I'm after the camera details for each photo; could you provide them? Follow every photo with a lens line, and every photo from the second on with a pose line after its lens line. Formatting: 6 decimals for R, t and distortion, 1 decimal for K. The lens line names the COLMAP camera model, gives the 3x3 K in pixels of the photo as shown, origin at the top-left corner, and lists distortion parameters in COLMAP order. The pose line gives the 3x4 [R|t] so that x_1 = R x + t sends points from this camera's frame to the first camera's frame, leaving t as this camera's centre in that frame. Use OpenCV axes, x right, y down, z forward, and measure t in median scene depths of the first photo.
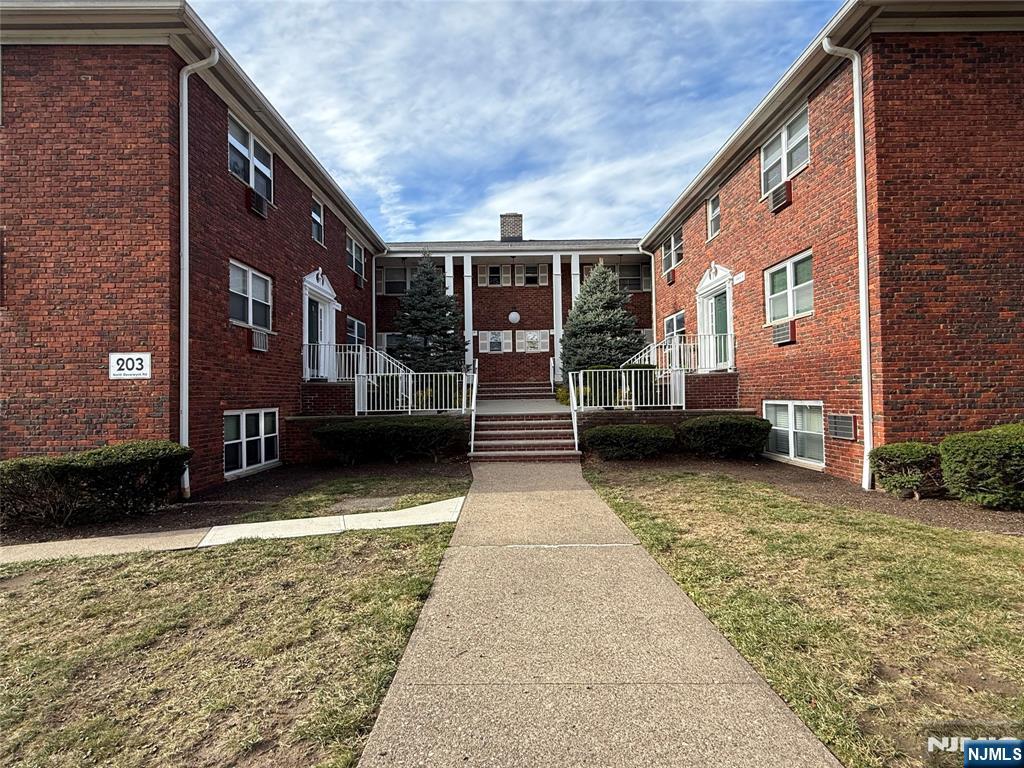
lens RADIAL K [[511.8, 0, 512.0], [0, 511.8, 384.0], [0, 0, 1]] dist [0.000885, 0.000017]
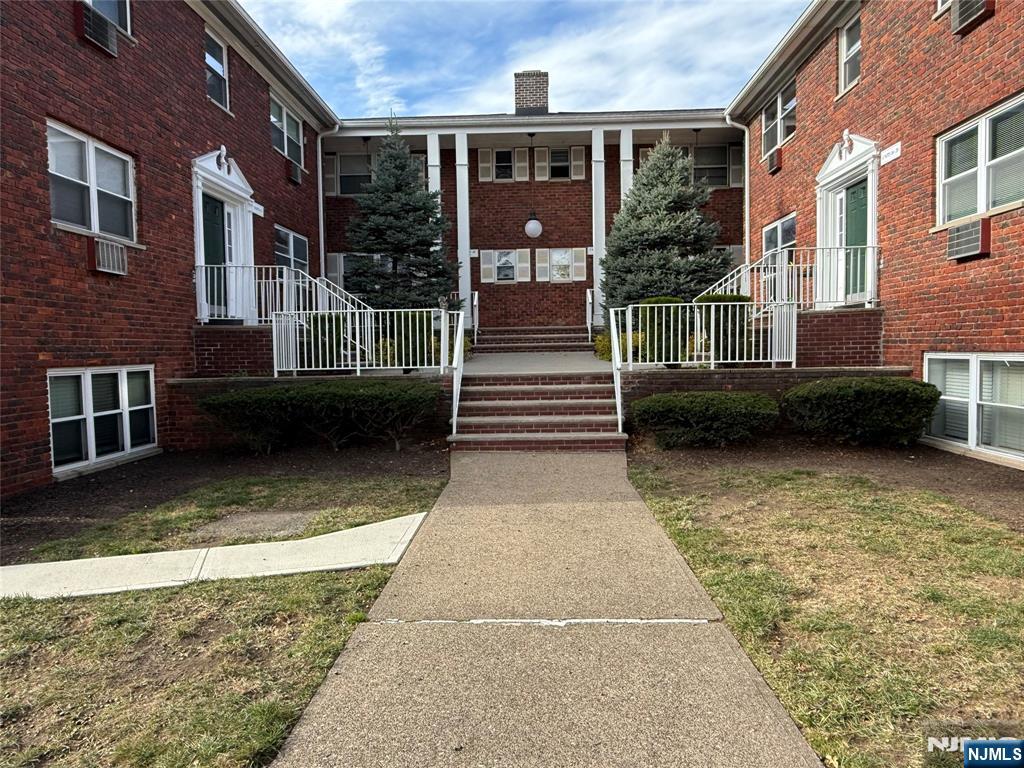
lens RADIAL K [[709.4, 0, 517.6], [0, 709.4, 385.3], [0, 0, 1]] dist [0.003677, 0.000812]
pose [[0.999412, 0.001456, -0.034245, 0.027098], [0.001101, 0.997216, 0.074555, 0.006028], [0.034258, -0.074549, 0.996629, 0.117116]]
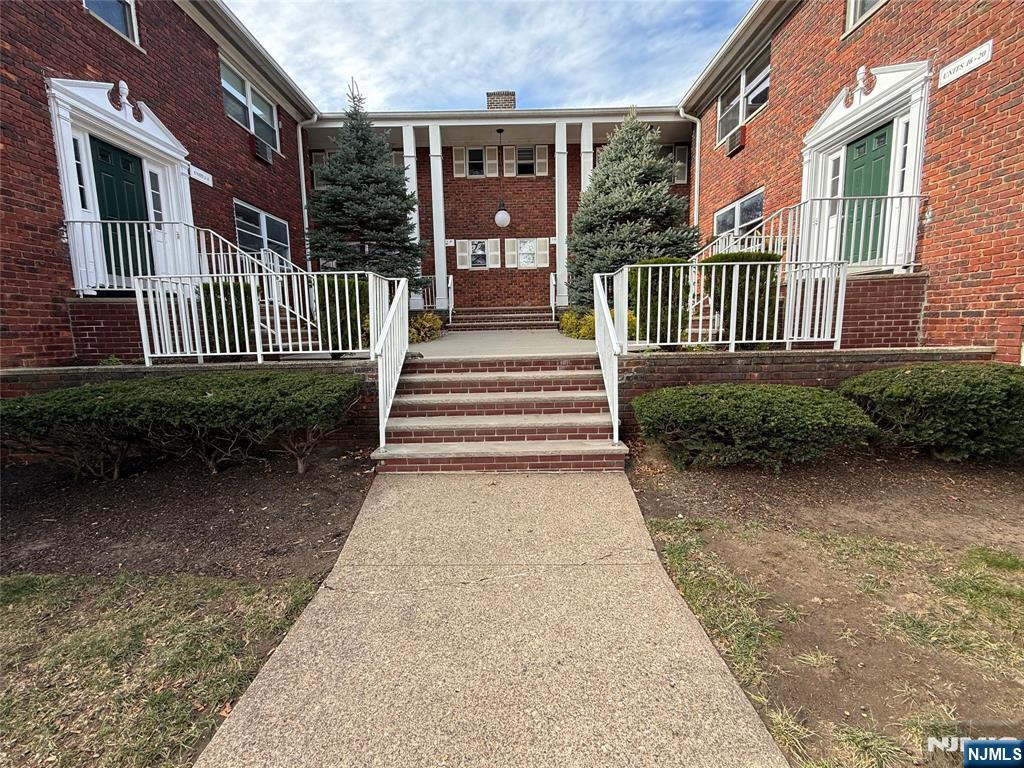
lens RADIAL K [[440.3, 0, 512.0], [0, 440.3, 384.0], [0, 0, 1]] dist [0.002291, 0.000309]
pose [[0.999985, -0.004642, -0.003072, 0.032476], [0.005050, 0.988662, 0.150071, 0.017904], [0.002341, -0.150084, 0.988670, 0.559887]]
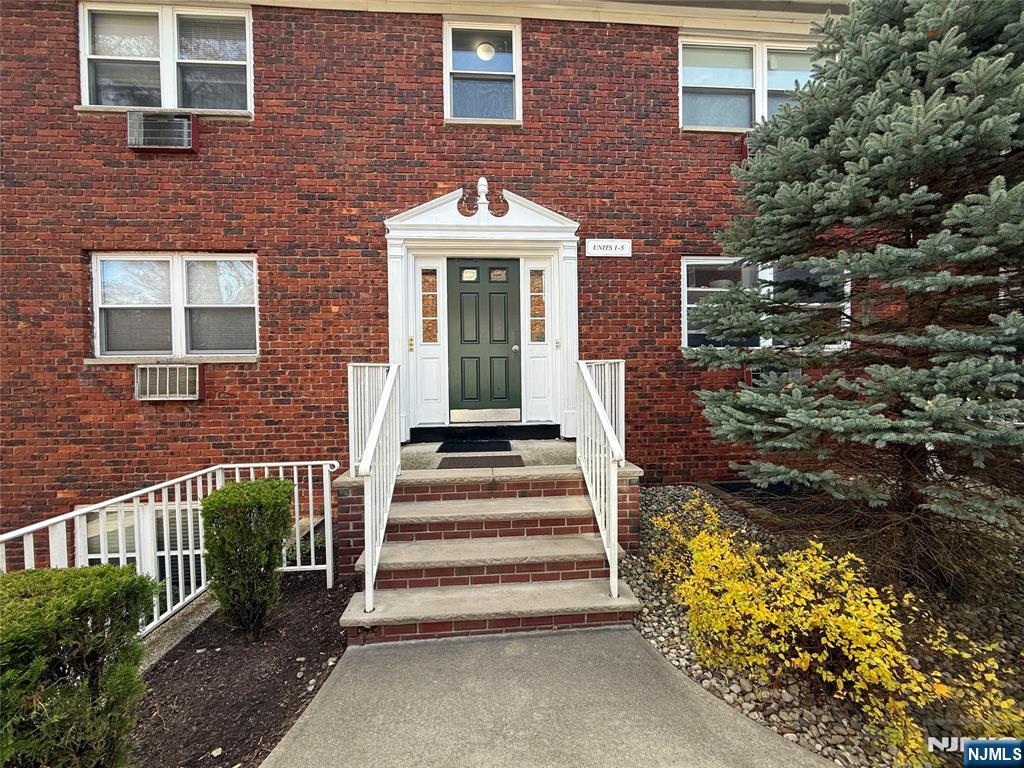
lens RADIAL K [[408.6, 0, 509.1], [0, 408.6, 383.2], [0, 0, 1]] dist [0.001320, 0.000072]
pose [[0.067554, 0.024948, -0.997404, -0.023967], [0.034983, 0.999013, 0.027358, -0.067945], [0.997102, -0.036741, 0.066615, 1.103061]]
